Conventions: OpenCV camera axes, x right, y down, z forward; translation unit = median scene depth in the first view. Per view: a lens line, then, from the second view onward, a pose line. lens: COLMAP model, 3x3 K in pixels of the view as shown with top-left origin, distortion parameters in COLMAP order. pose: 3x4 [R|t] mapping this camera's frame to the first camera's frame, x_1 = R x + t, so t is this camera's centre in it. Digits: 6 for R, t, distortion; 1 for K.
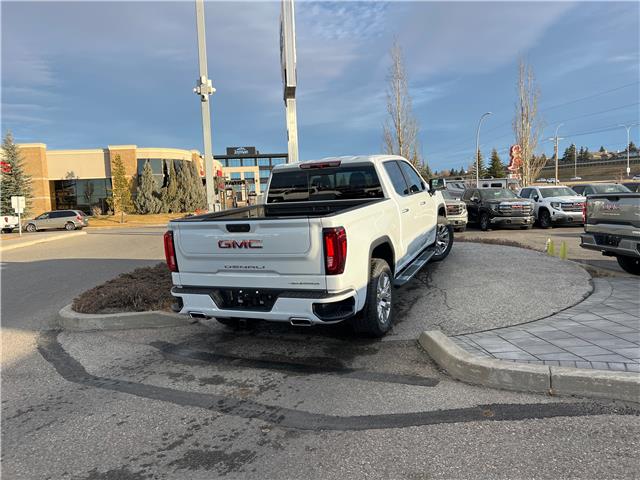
lens RADIAL K [[477.7, 0, 320.0], [0, 477.7, 240.0], [0, 0, 1]] dist [0.061818, -0.067773]
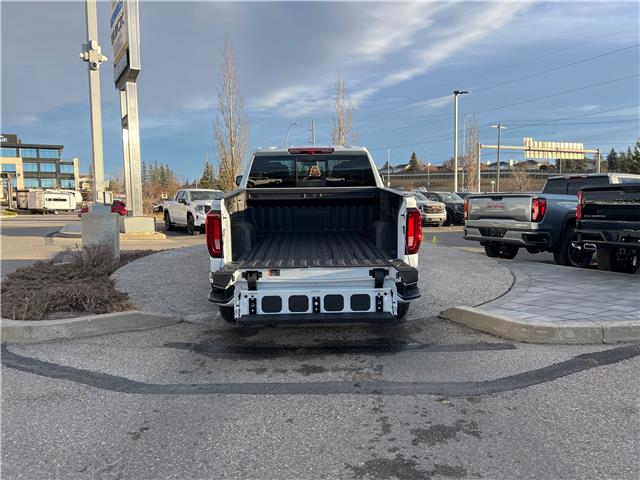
lens RADIAL K [[477.9, 0, 321.0], [0, 477.9, 240.7], [0, 0, 1]] dist [0.062051, -0.068202]
pose [[0.905387, -0.004226, 0.424566, -0.534498], [0.007545, 0.999953, -0.006136, 0.044889], [-0.424520, 0.008759, 0.905376, 0.138884]]
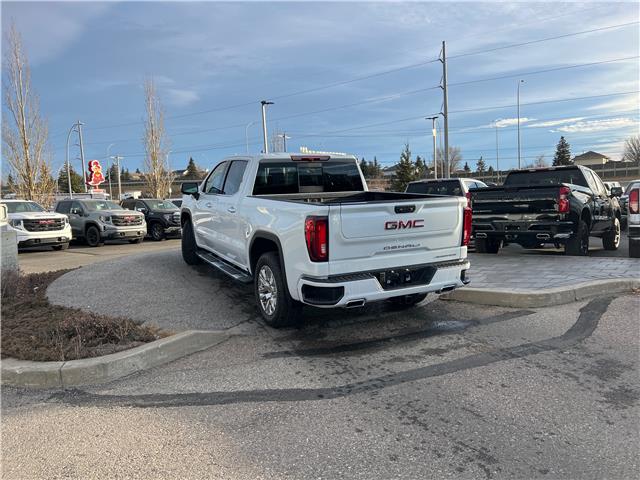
lens RADIAL K [[477.7, 0, 320.0], [0, 477.7, 240.0], [0, 0, 1]] dist [0.061818, -0.067773]
pose [[0.626448, -0.049620, 0.777882, -1.063193], [0.078775, 0.996892, 0.000151, 0.026800], [-0.775472, 0.061183, 0.628410, 0.468451]]
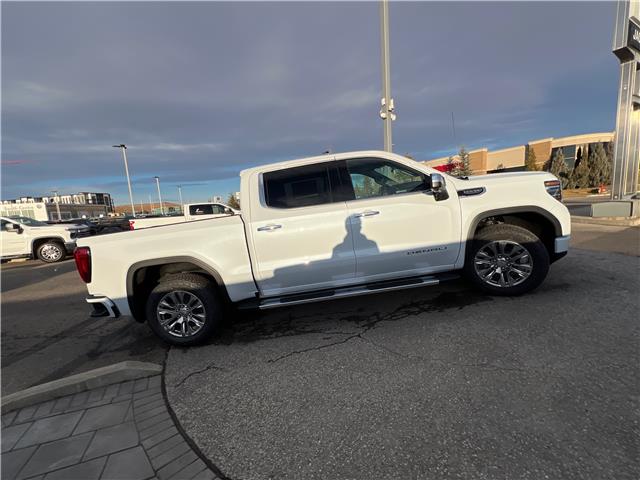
lens RADIAL K [[272.2, 0, 320.0], [0, 272.2, 240.0], [0, 0, 1]] dist [-0.001586, -0.000231]
pose [[0.408968, 0.135564, -0.902423, 0.872559], [-0.016864, 0.989858, 0.141056, -0.144408], [0.912393, -0.042469, 0.407106, 1.172125]]
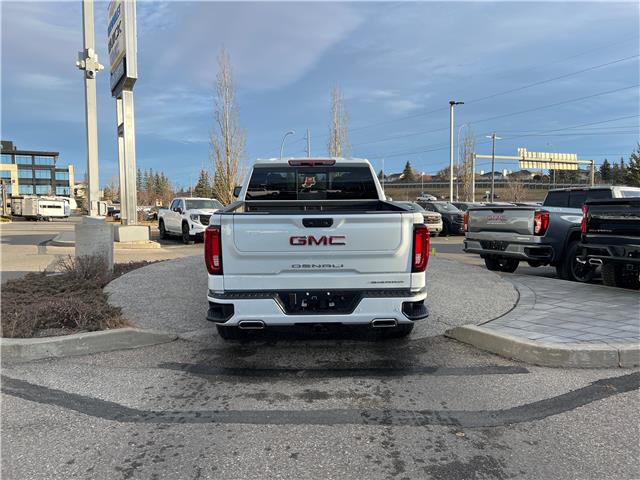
lens RADIAL K [[477.3, 0, 316.2], [0, 477.3, 239.4], [0, 0, 1]] dist [0.061499, -0.066526]
pose [[0.904316, 0.010151, 0.426744, -0.533286], [0.000935, 0.999668, -0.025760, 0.028391], [-0.426863, 0.023694, 0.904006, 0.182513]]
